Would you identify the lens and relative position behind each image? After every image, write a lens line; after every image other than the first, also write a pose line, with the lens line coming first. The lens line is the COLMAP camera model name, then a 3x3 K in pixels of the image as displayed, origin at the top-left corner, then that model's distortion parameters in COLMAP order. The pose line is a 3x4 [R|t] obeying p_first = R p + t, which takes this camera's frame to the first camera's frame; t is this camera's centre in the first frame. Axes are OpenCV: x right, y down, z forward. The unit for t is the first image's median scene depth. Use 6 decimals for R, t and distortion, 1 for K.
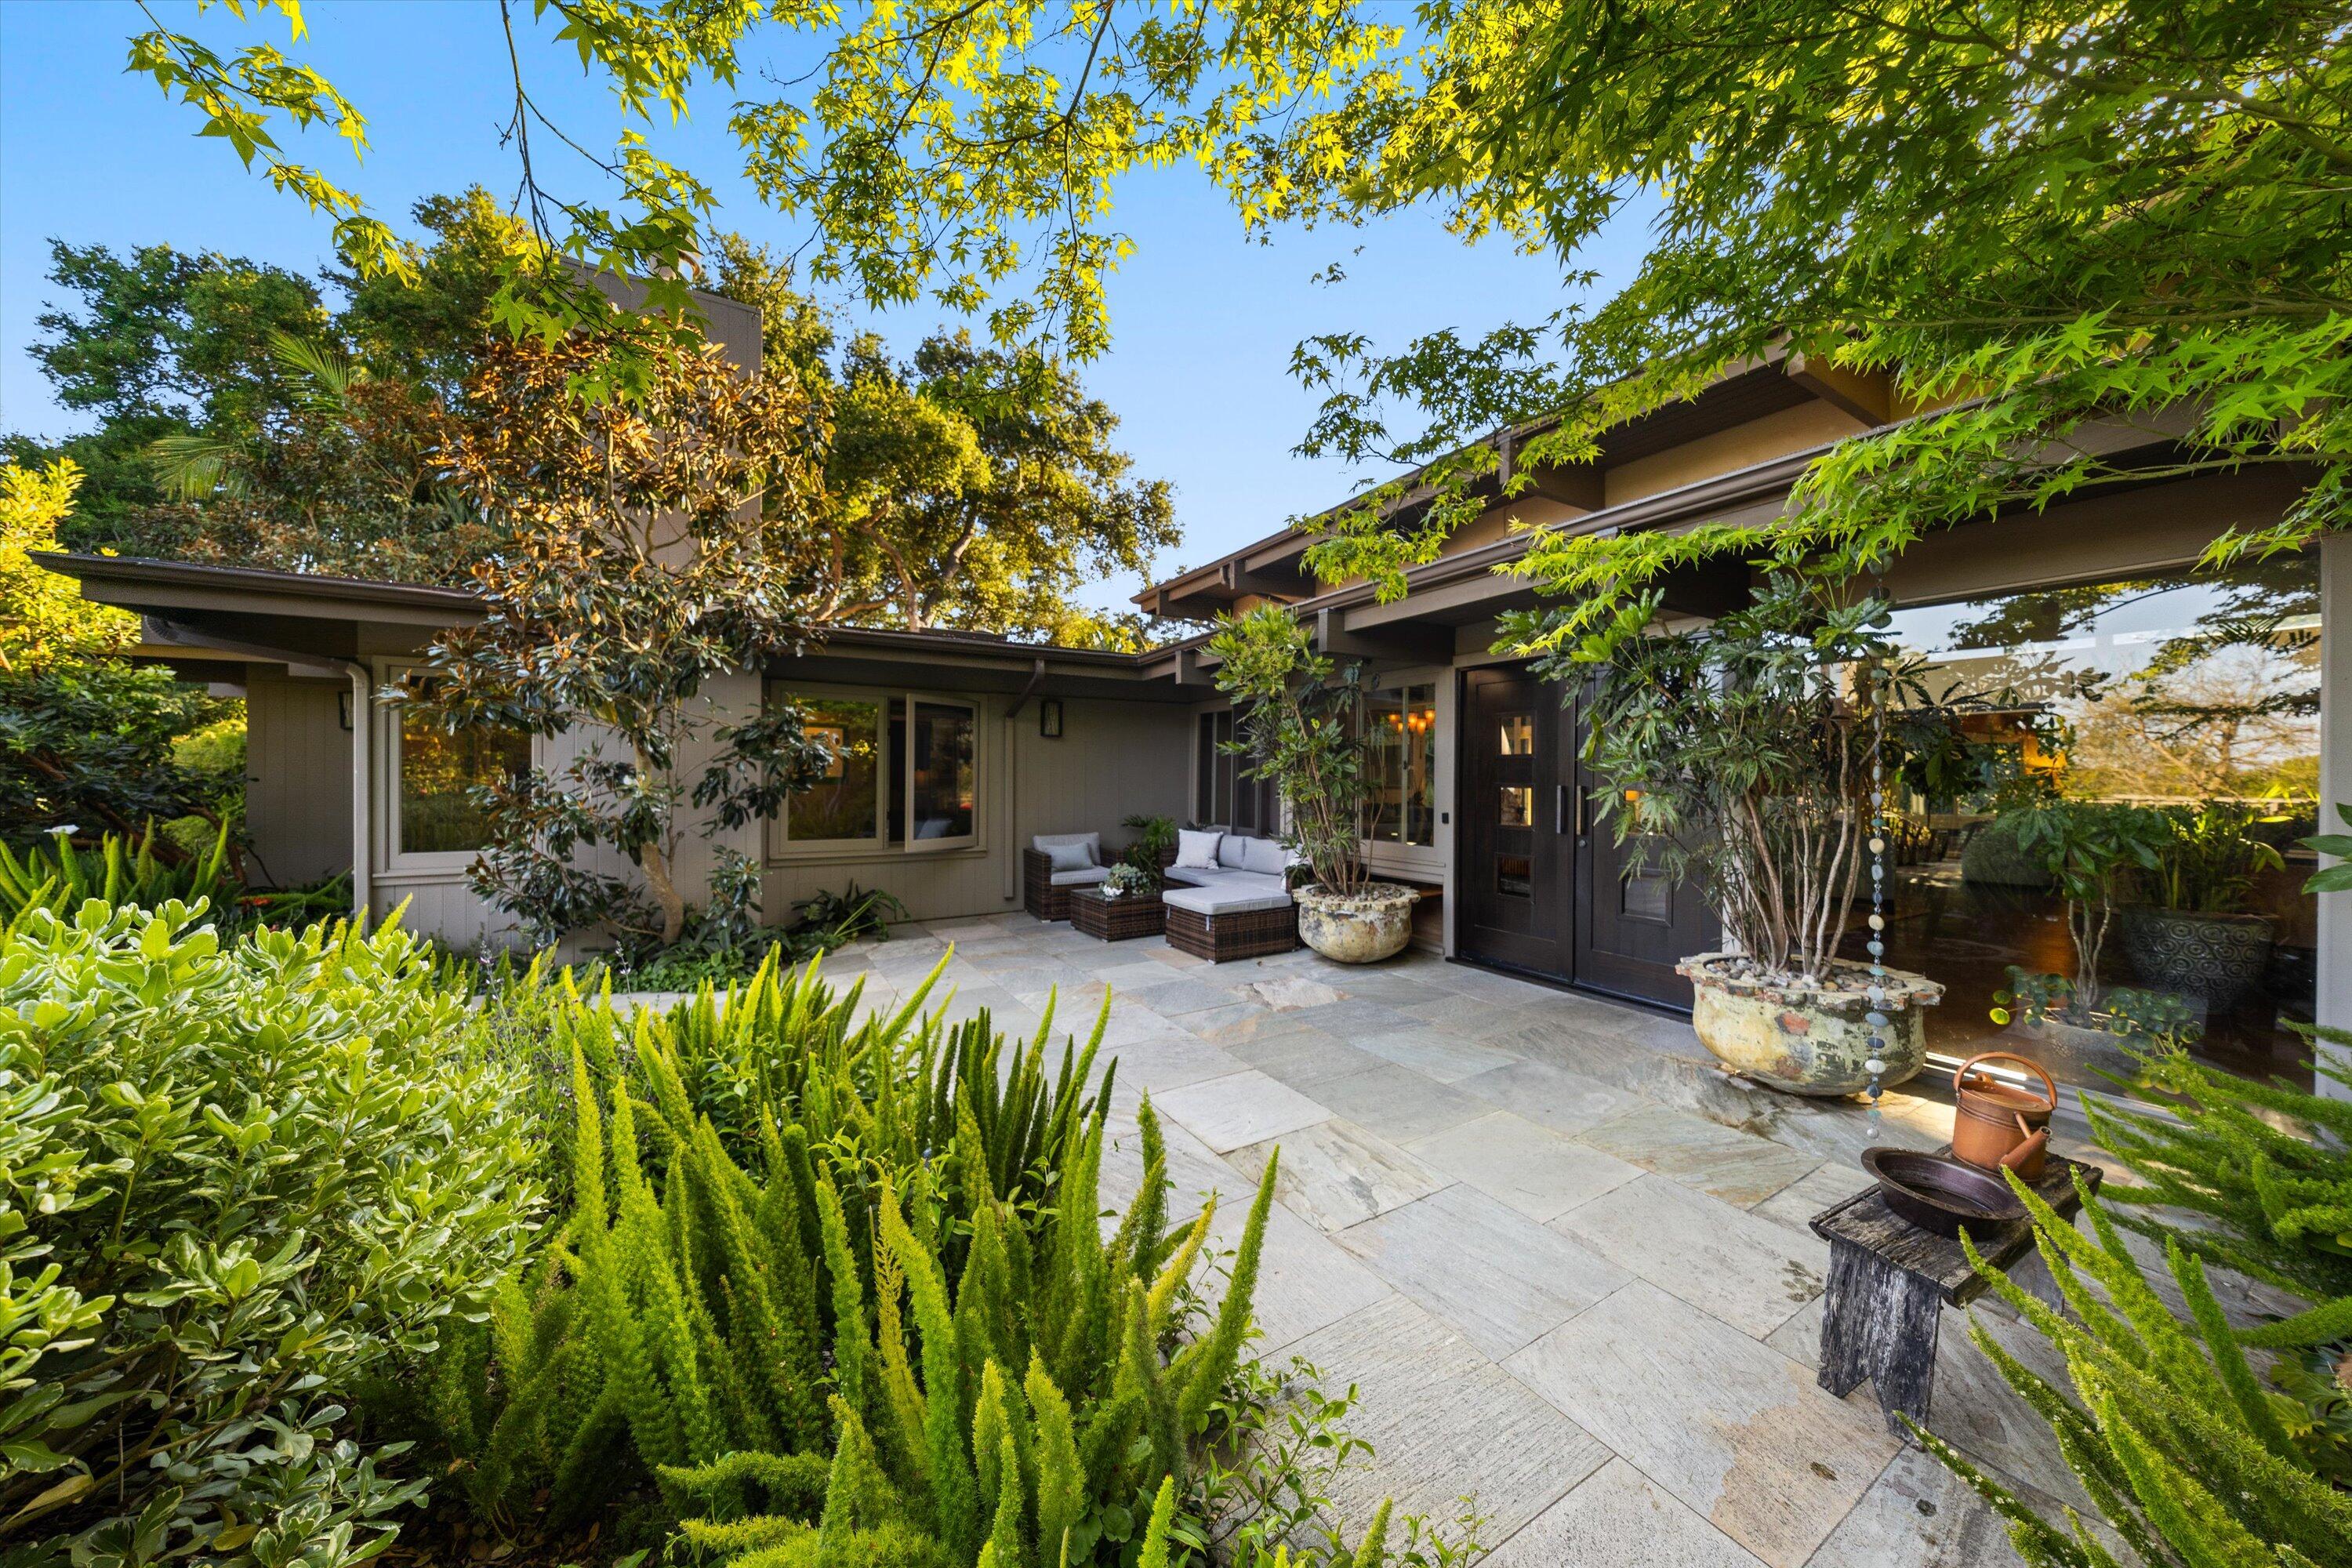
lens RADIAL K [[913.0, 0, 1176.0], [0, 913.0, 784.0], [0, 0, 1]] dist [0.001588, 0.000144]
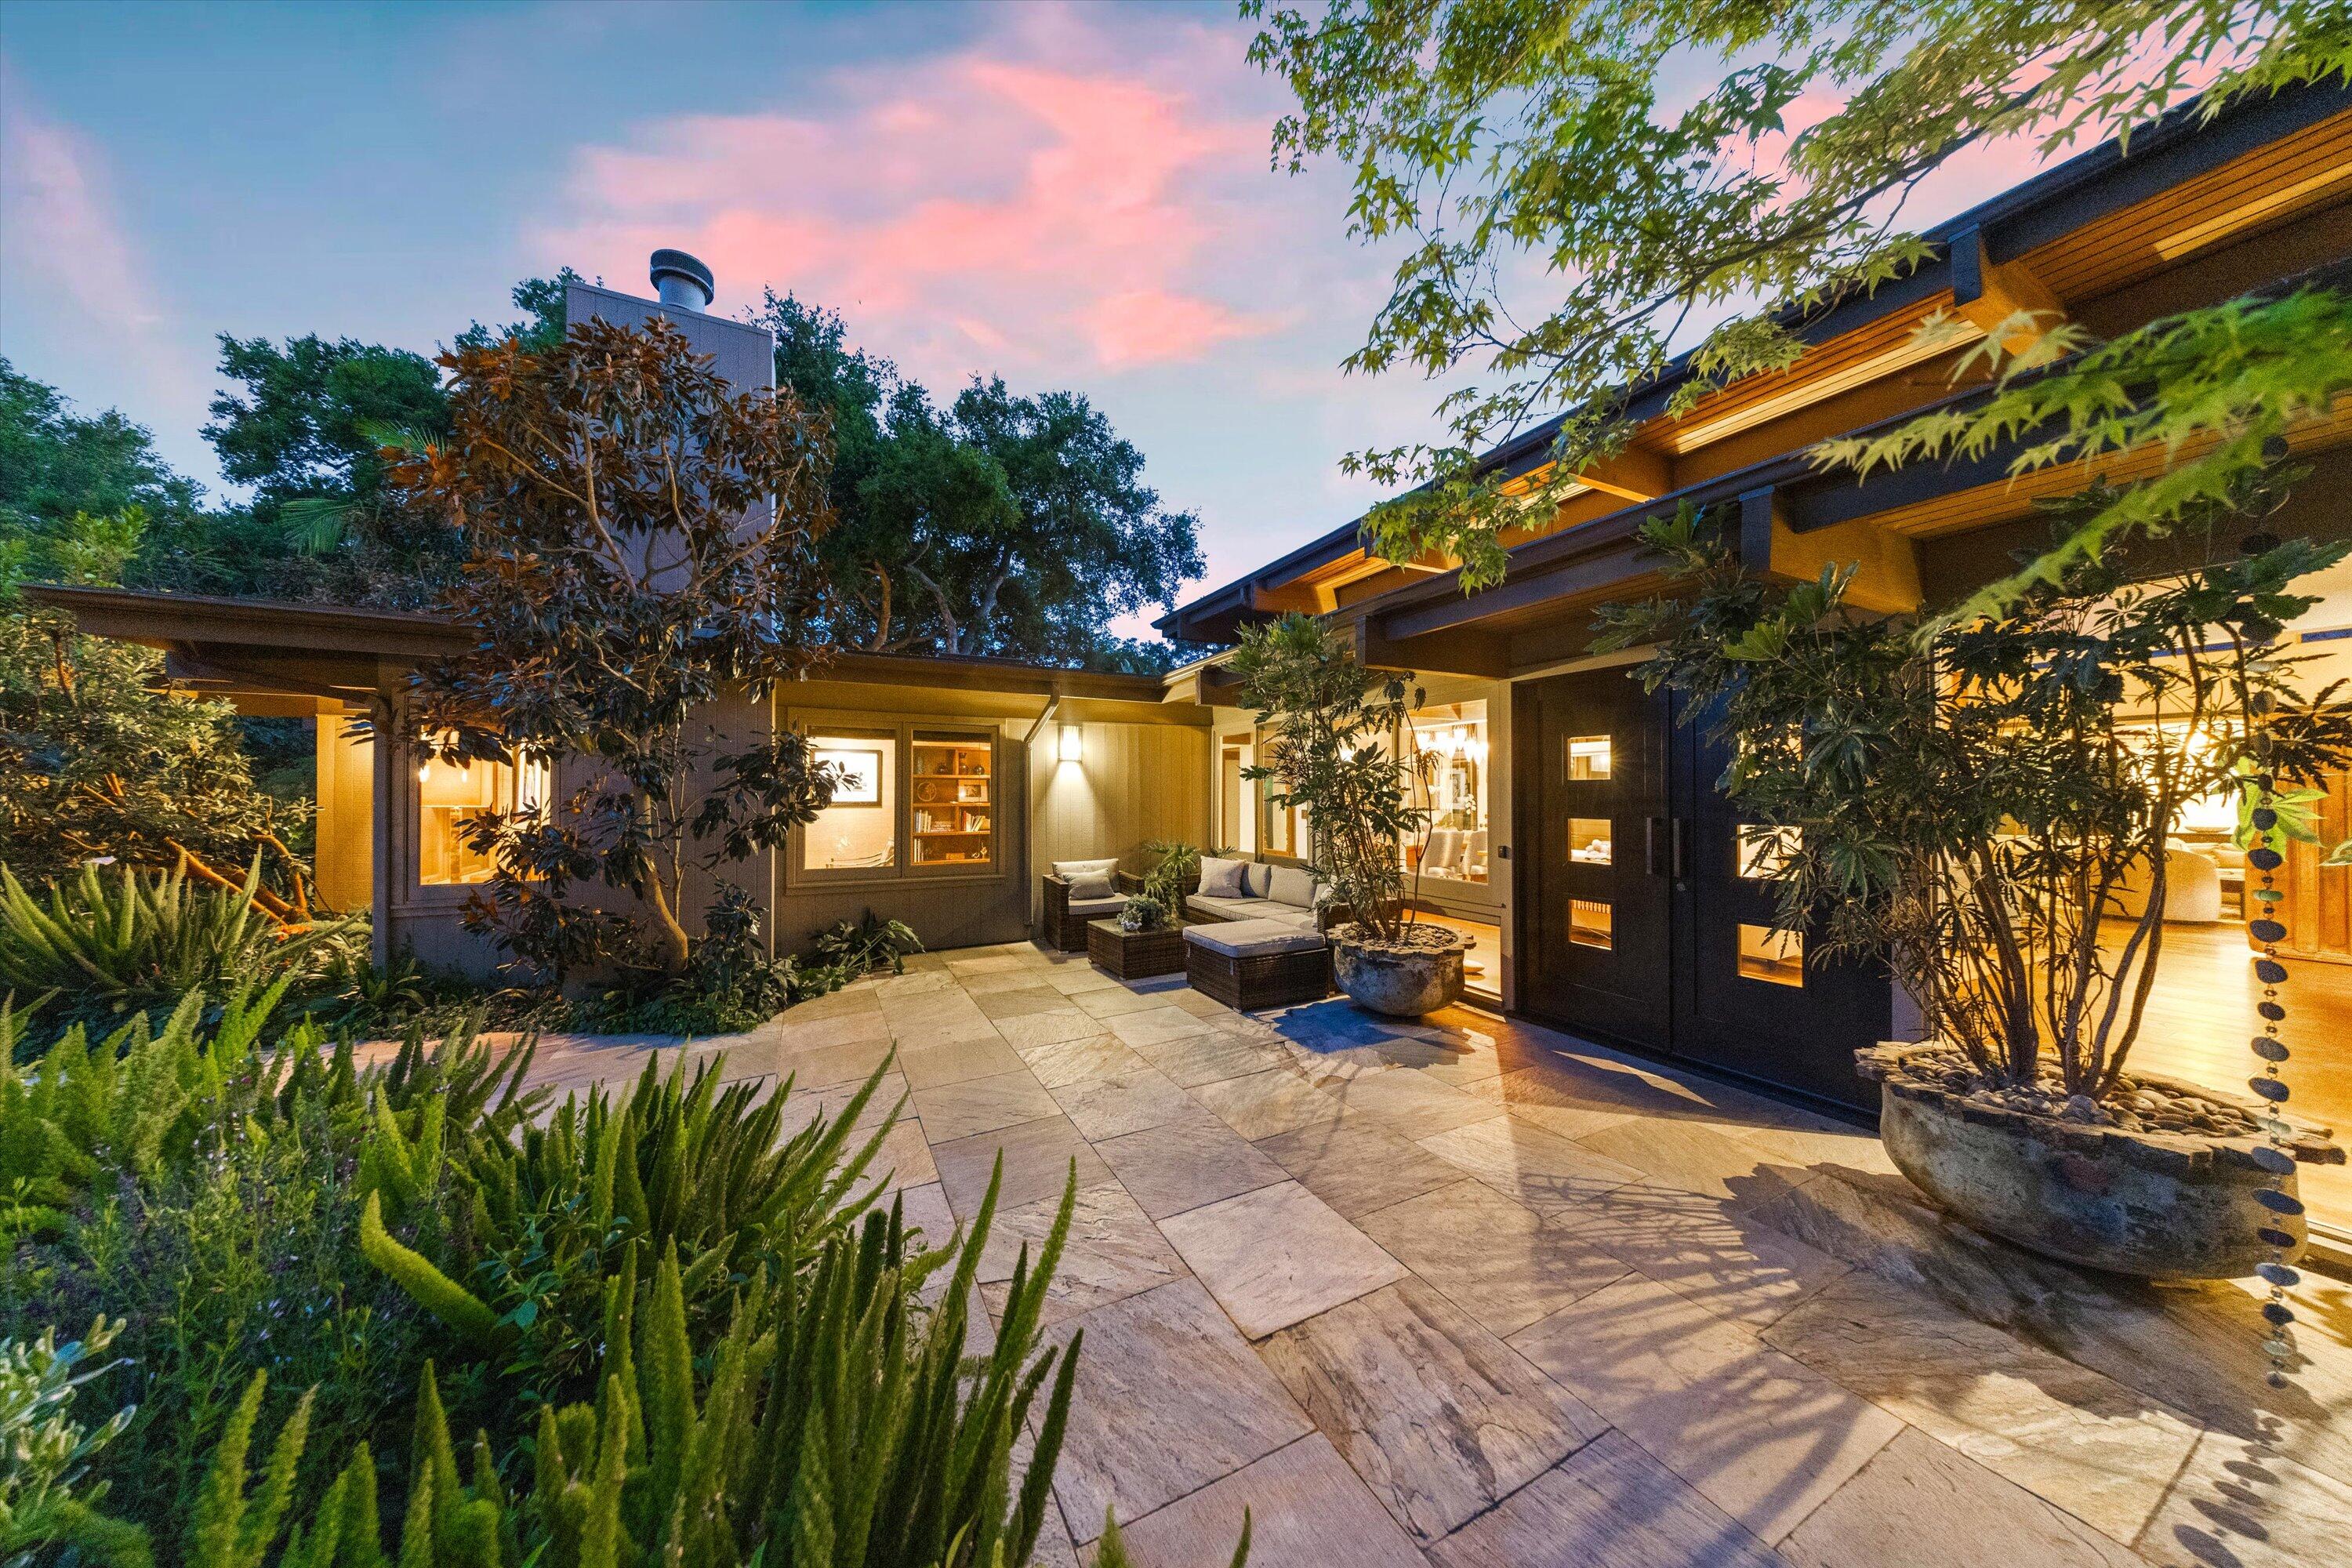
lens RADIAL K [[699.4, 0, 1176.0], [0, 699.4, 784.0], [0, 0, 1]] dist [-0.000531, -0.000024]
pose [[0.999061, -0.006779, -0.042792, 0.006839], [0.006278, 0.999910, -0.011837, -0.014777], [0.042869, 0.011557, 0.999014, 0.203185]]
